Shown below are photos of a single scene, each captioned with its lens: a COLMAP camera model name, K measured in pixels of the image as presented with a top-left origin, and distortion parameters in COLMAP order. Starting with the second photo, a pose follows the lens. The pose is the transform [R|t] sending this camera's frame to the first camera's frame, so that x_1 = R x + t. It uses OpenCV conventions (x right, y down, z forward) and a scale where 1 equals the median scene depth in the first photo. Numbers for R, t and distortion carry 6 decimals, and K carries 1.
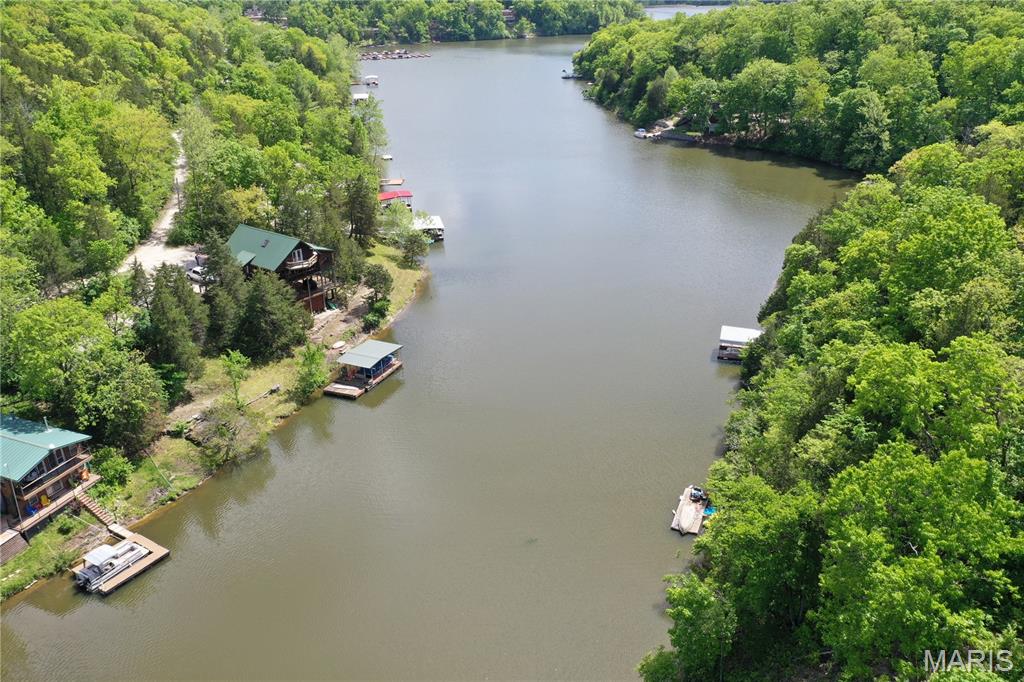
lens RADIAL K [[809.6, 0, 512.0], [0, 809.6, 341.8], [0, 0, 1]] dist [-0.001245, -0.005436]
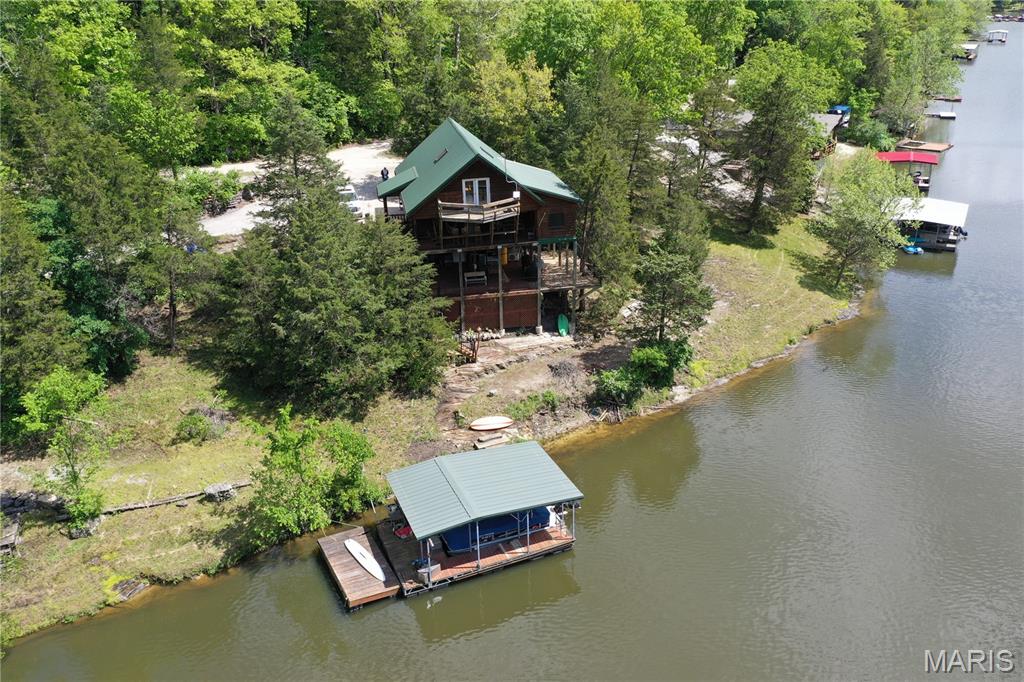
lens RADIAL K [[809.6, 0, 506.4], [0, 809.6, 339.8], [0, 0, 1]] dist [-0.001245, -0.005436]
pose [[0.744645, 0.260941, -0.614340, 0.028333], [-0.259940, 0.961120, 0.093162, -0.076674], [0.614765, 0.090319, 0.783522, 0.695643]]
